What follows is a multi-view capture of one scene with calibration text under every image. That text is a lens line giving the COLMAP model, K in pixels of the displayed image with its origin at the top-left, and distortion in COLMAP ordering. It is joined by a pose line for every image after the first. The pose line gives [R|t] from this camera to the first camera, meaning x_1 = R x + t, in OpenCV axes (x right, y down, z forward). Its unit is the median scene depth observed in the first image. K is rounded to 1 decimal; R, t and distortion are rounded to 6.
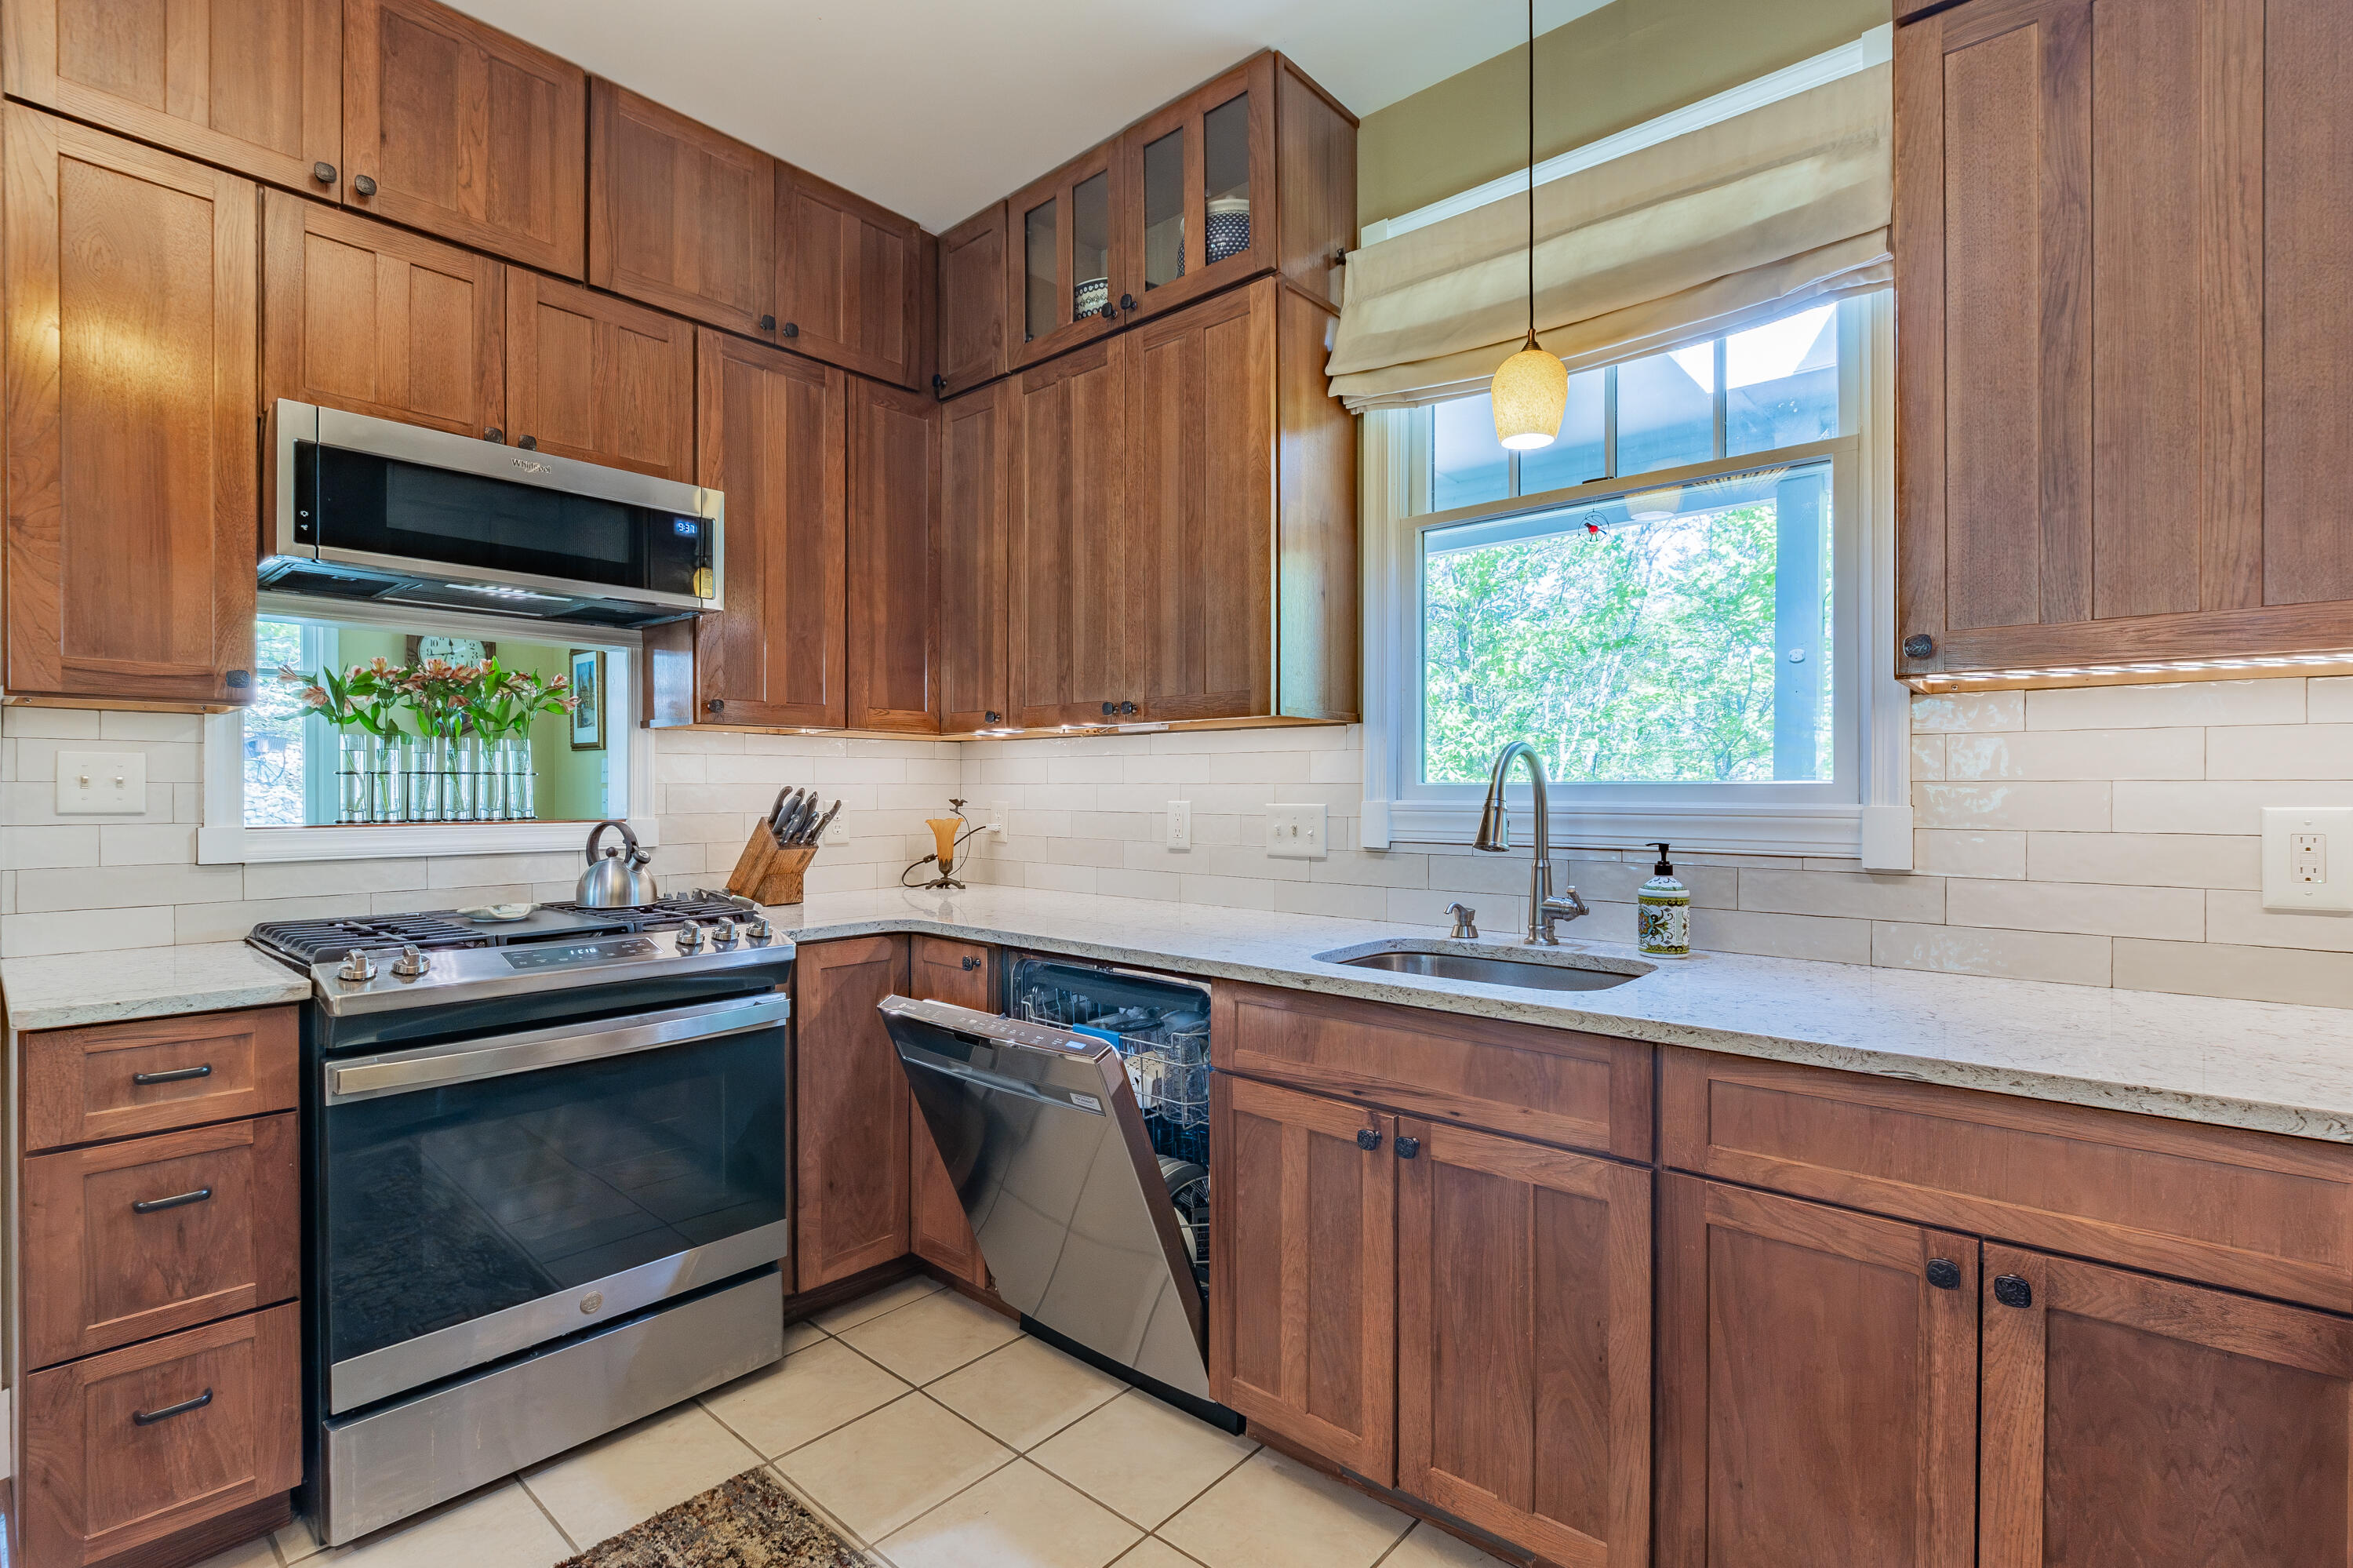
lens RADIAL K [[1078.5, 0, 1184.9], [0, 1078.5, 796.2], [0, 0, 1]] dist [-0.004174, -0.001130]
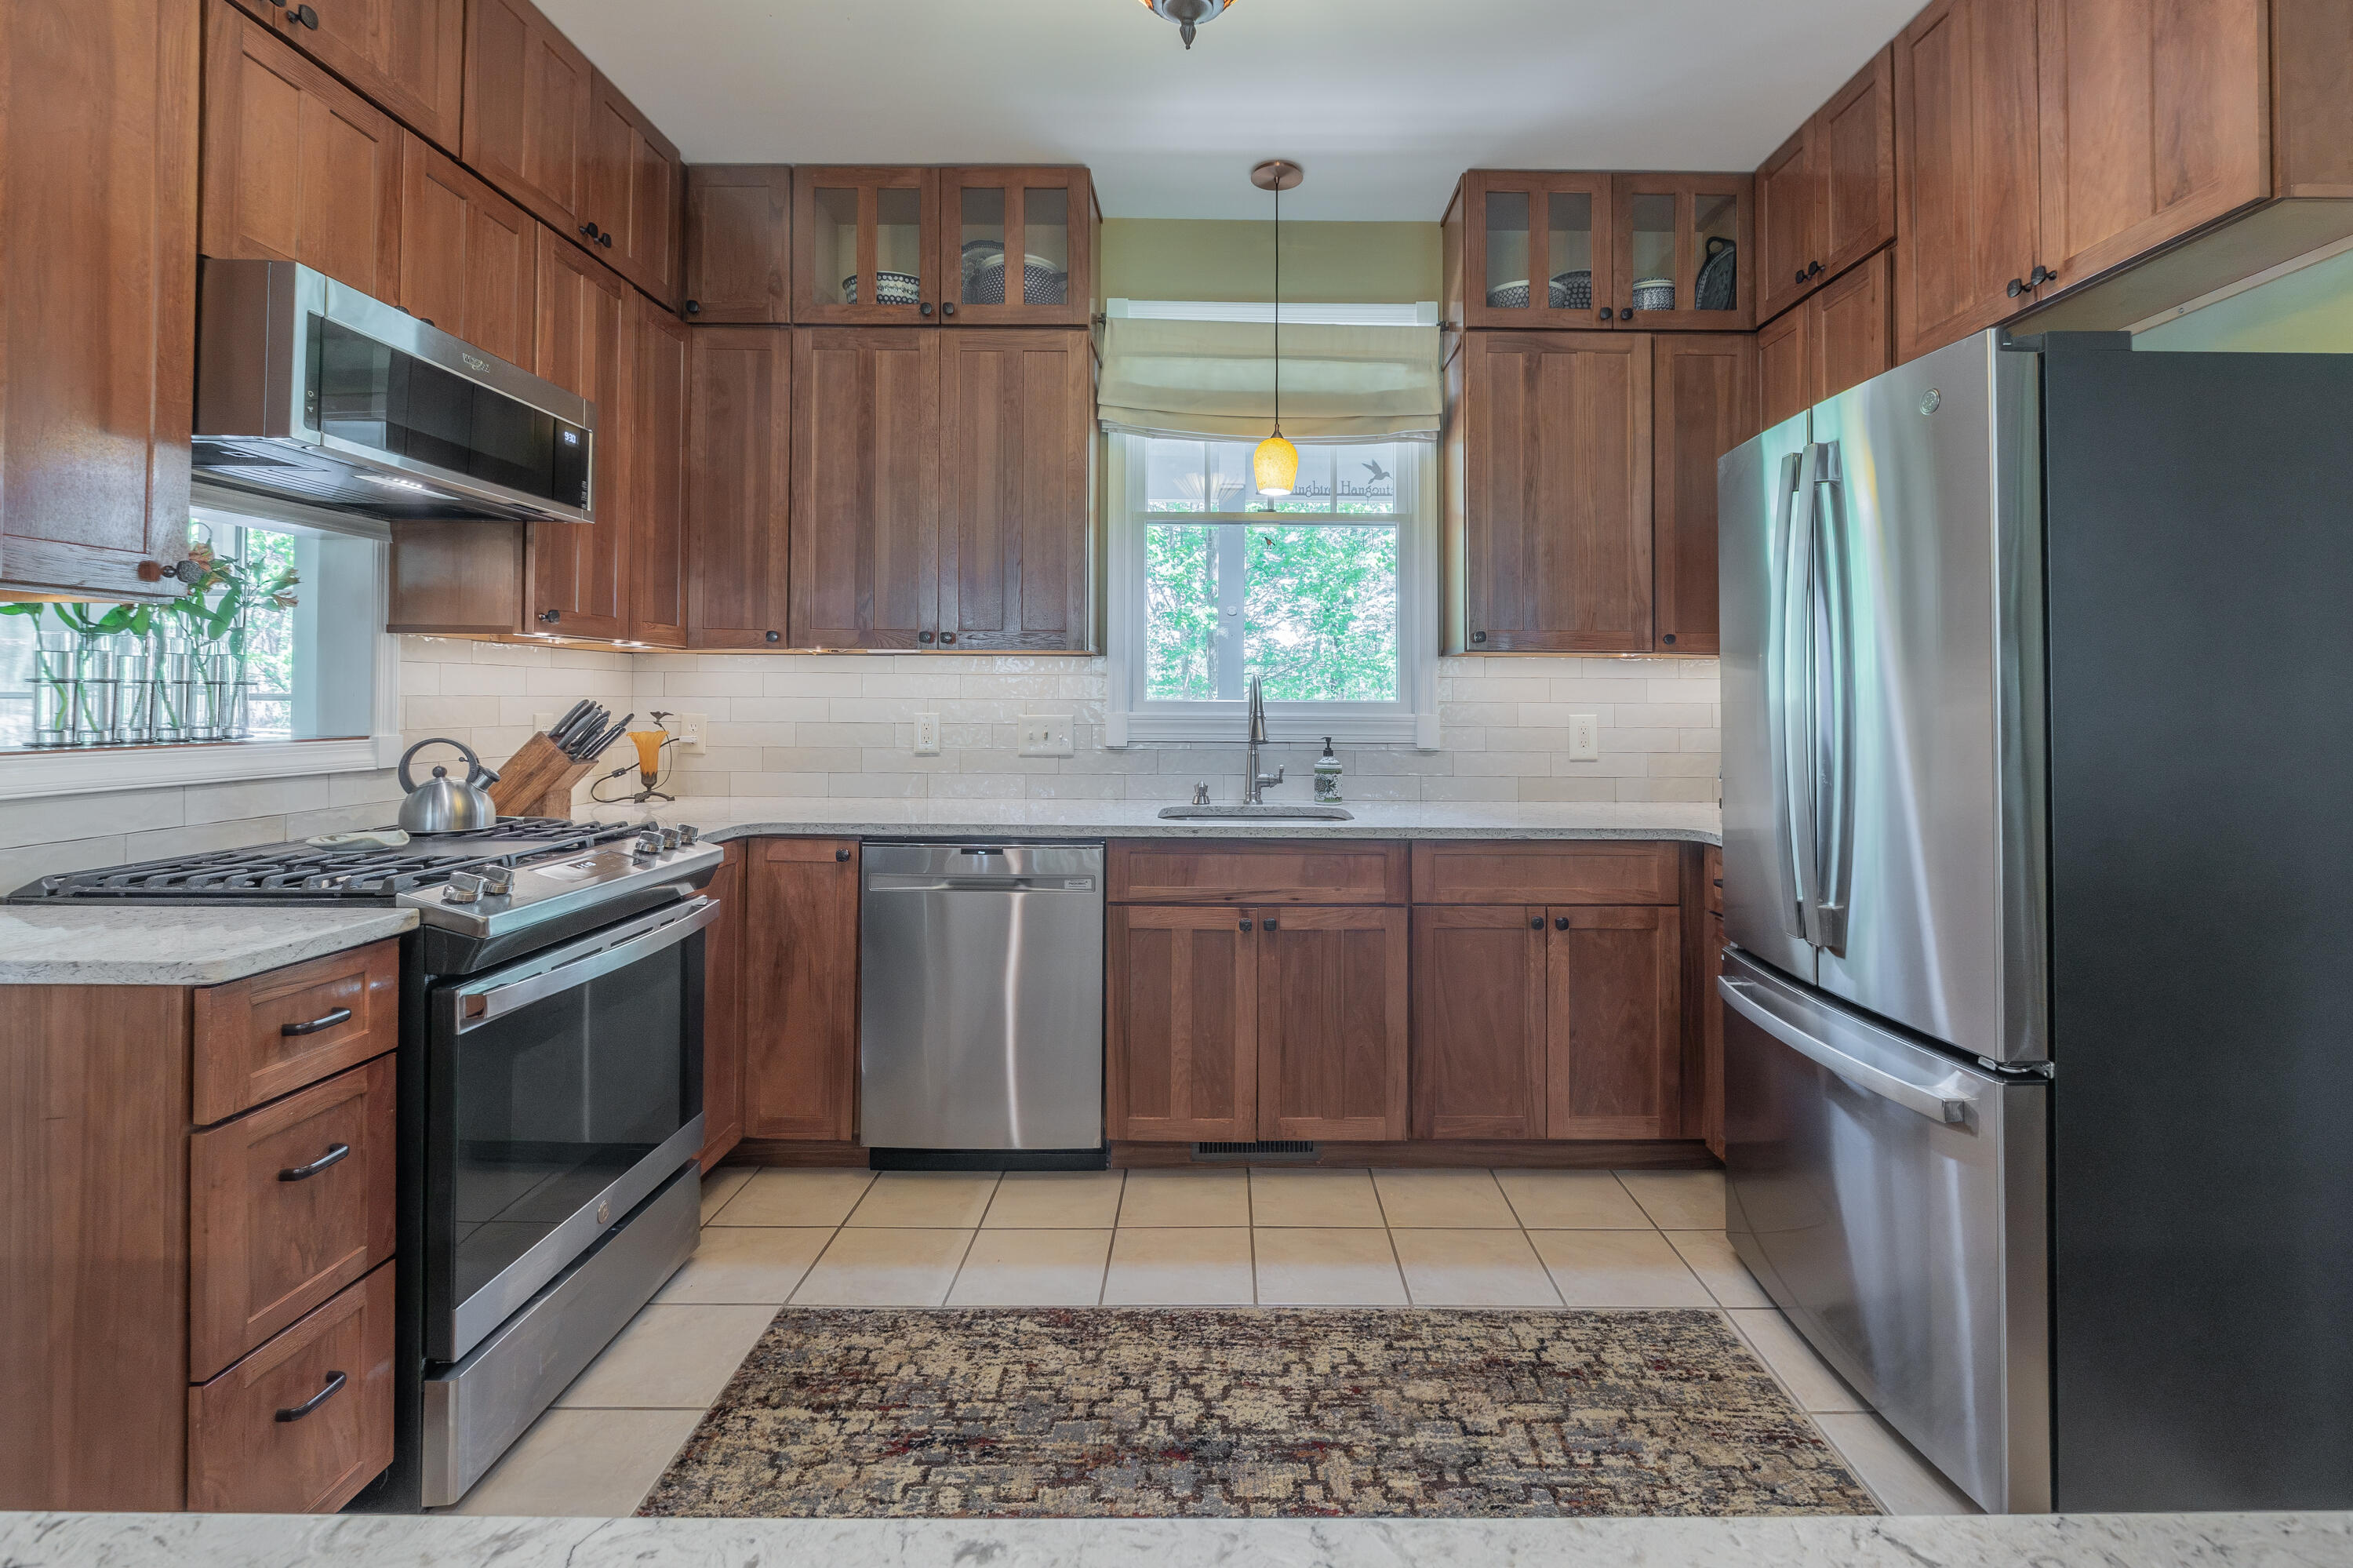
lens RADIAL K [[1063.1, 0, 1245.2], [0, 1063.1, 682.9], [0, 0, 1]] dist [0.001302, -0.000758]
pose [[0.741440, 0.015296, 0.670845, -0.647857], [-0.001086, 0.999766, -0.021595, -0.005204], [-0.671019, 0.015283, 0.741283, -0.129007]]
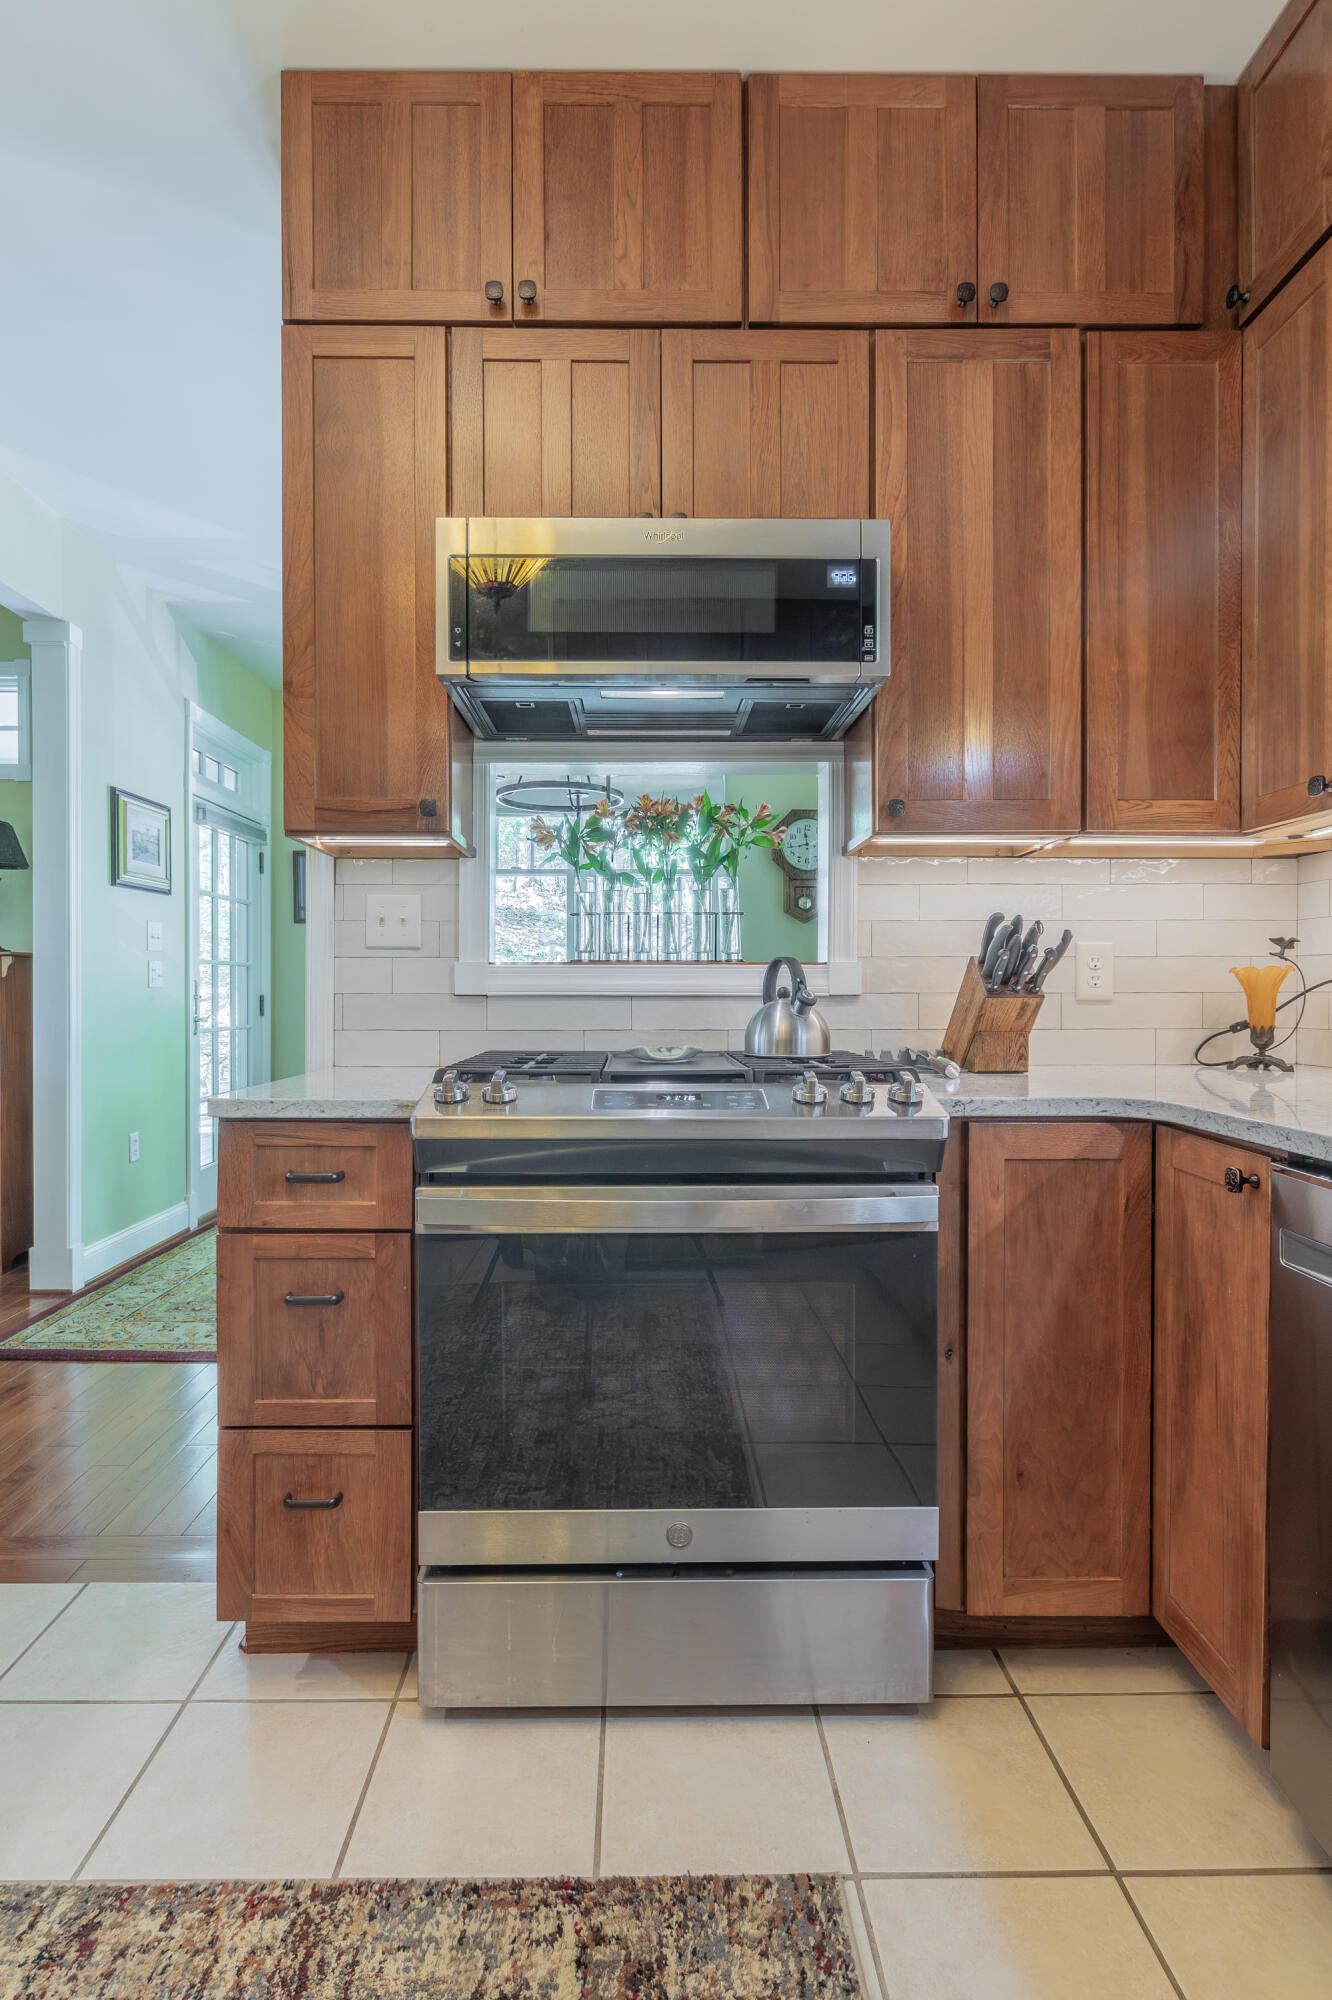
lens RADIAL K [[1029.3, 0, 655.0], [0, 1029.3, 999.8], [0, 0, 1]] dist [-0.003142, -0.001619]
pose [[0.664821, 0.003230, -0.746996, 0.007228], [-0.004751, 0.999989, 0.000095, 0.059016], [0.746988, 0.003486, 0.664829, 0.394162]]
